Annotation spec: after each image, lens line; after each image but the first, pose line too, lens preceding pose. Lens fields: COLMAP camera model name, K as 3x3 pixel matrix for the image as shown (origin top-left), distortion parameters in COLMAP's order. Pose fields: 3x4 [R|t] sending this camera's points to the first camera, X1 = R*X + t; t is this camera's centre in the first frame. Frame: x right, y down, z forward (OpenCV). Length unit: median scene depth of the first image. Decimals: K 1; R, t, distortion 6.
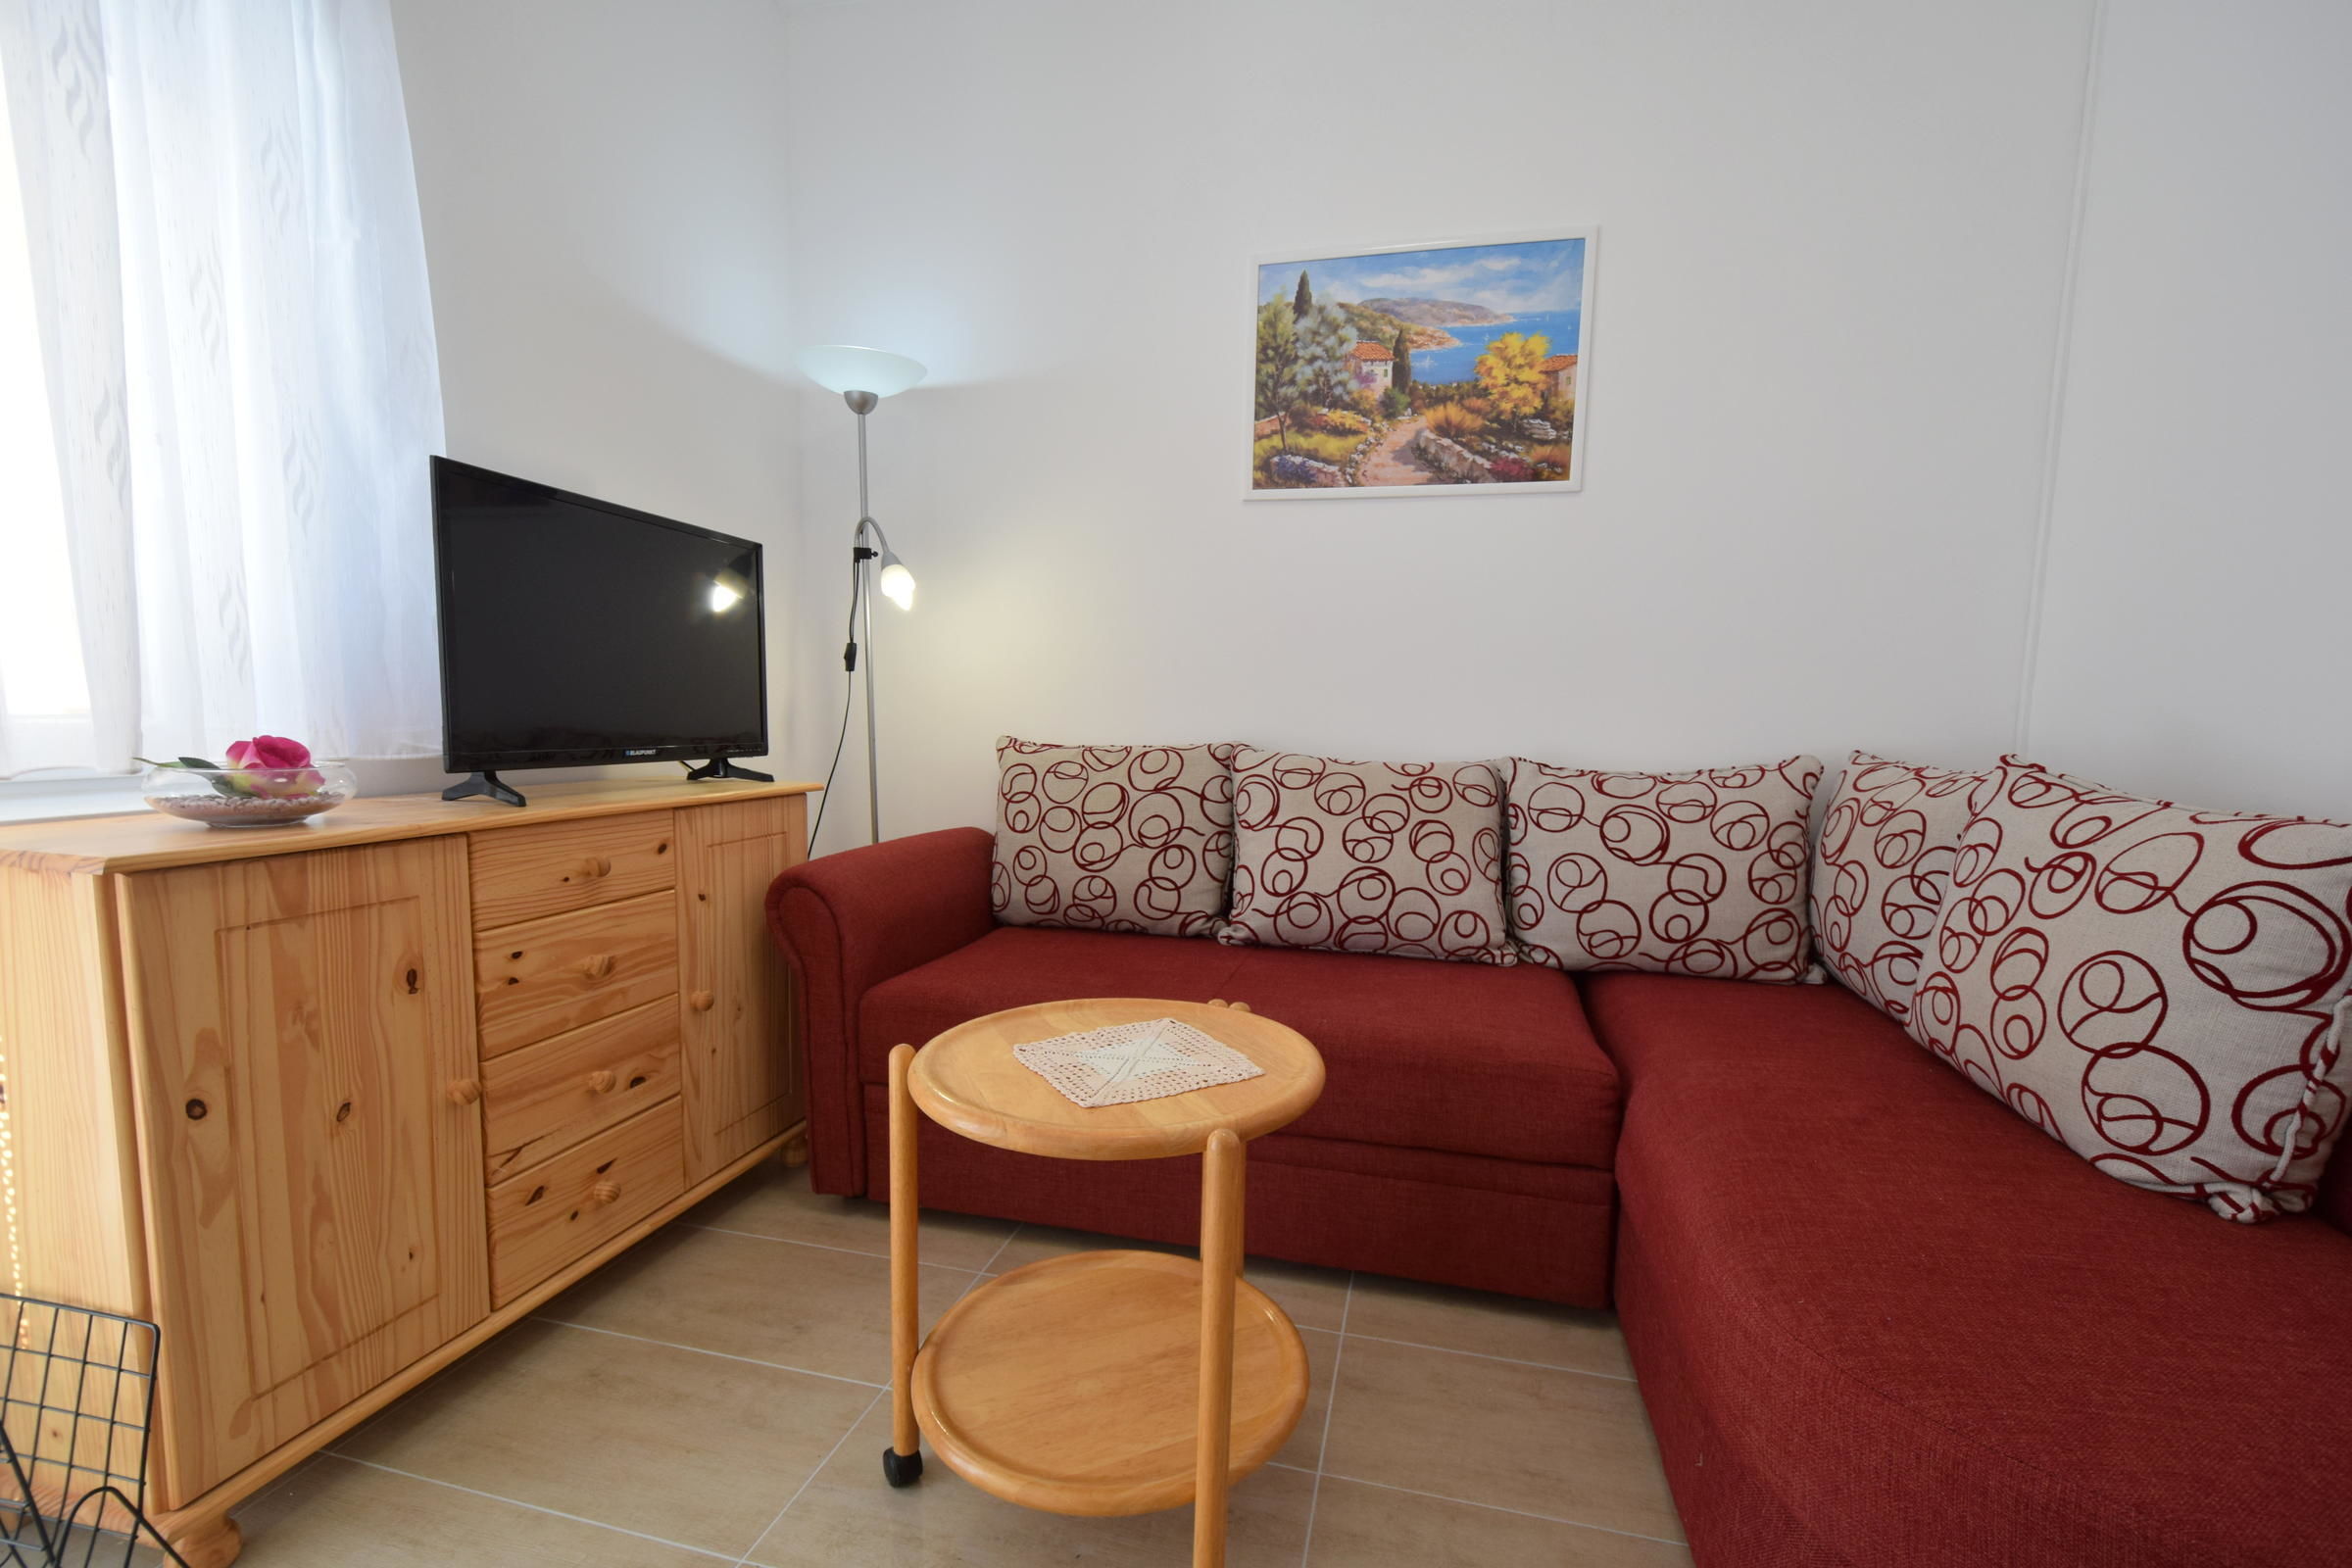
lens RADIAL K [[1025.4, 0, 1184.8], [0, 1025.4, 819.2], [0, 0, 1]] dist [0.007434, -0.007108]
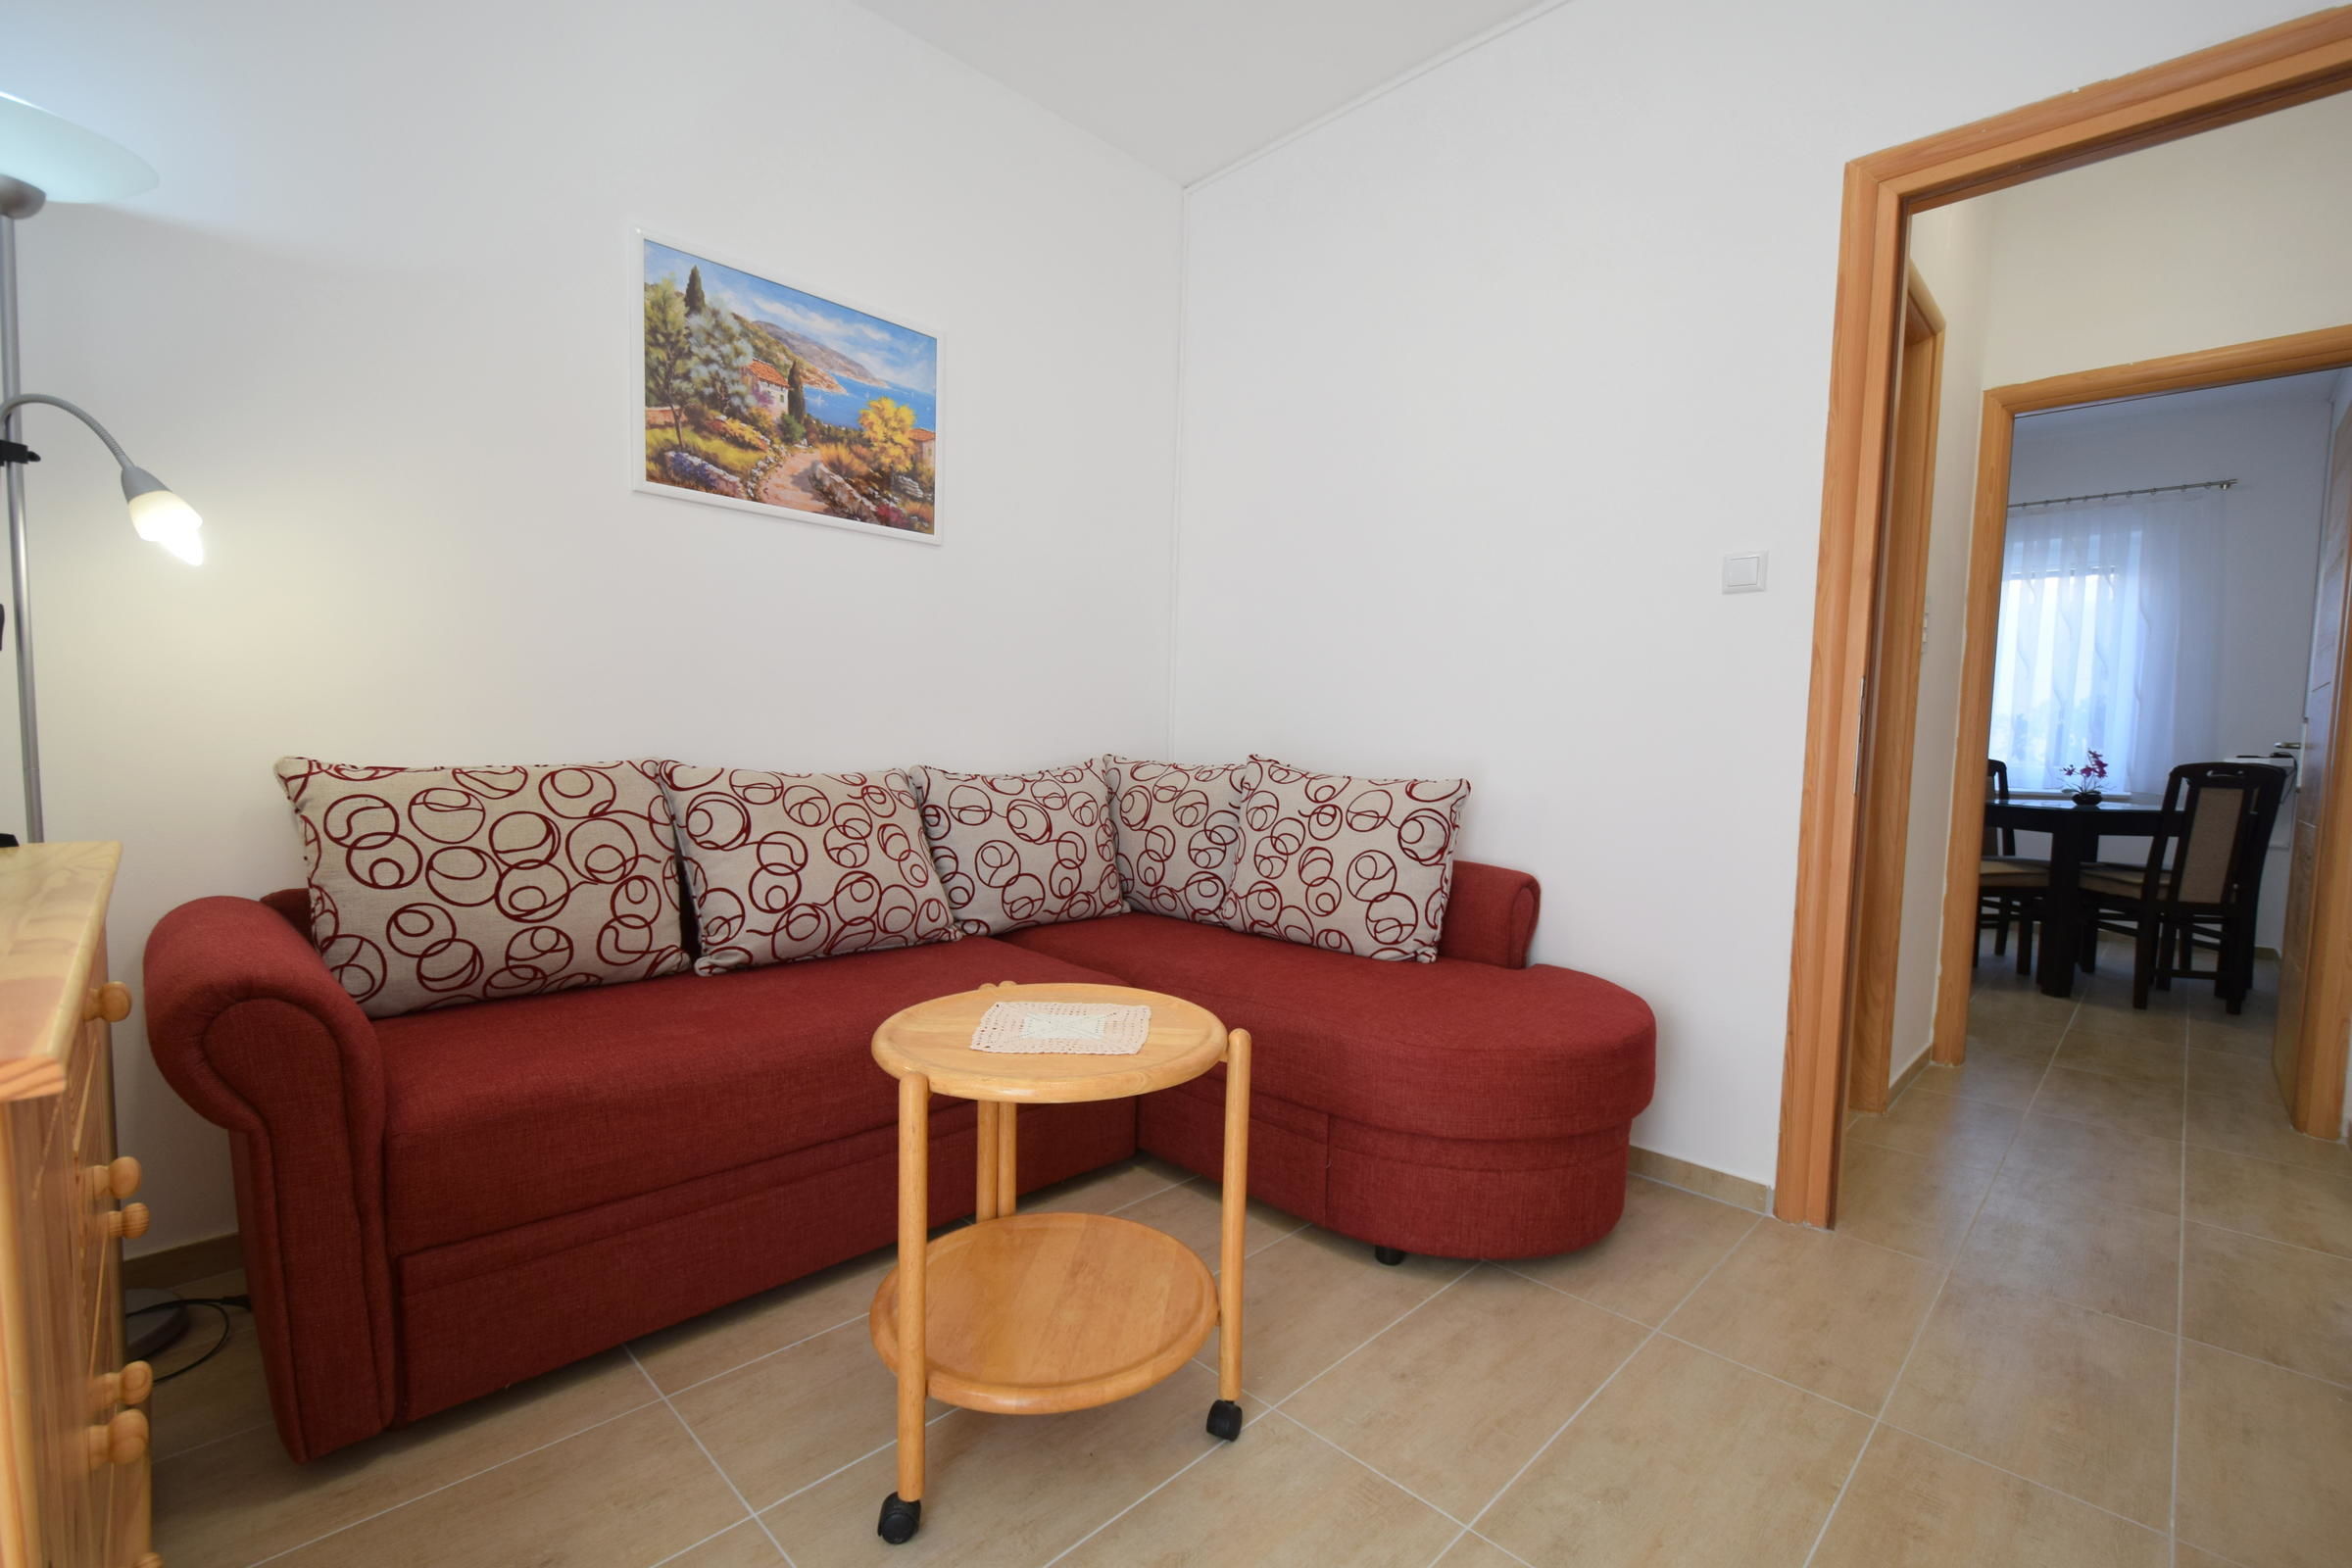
lens RADIAL K [[1022.5, 0, 1185.6], [0, 1022.5, 822.7], [0, 0, 1]] dist [0.013022, -0.013506]
pose [[0.508038, -0.075857, 0.857988, -0.541775], [0.079755, 0.995978, 0.040832, -0.019757], [-0.857634, 0.047684, 0.512045, 0.150293]]
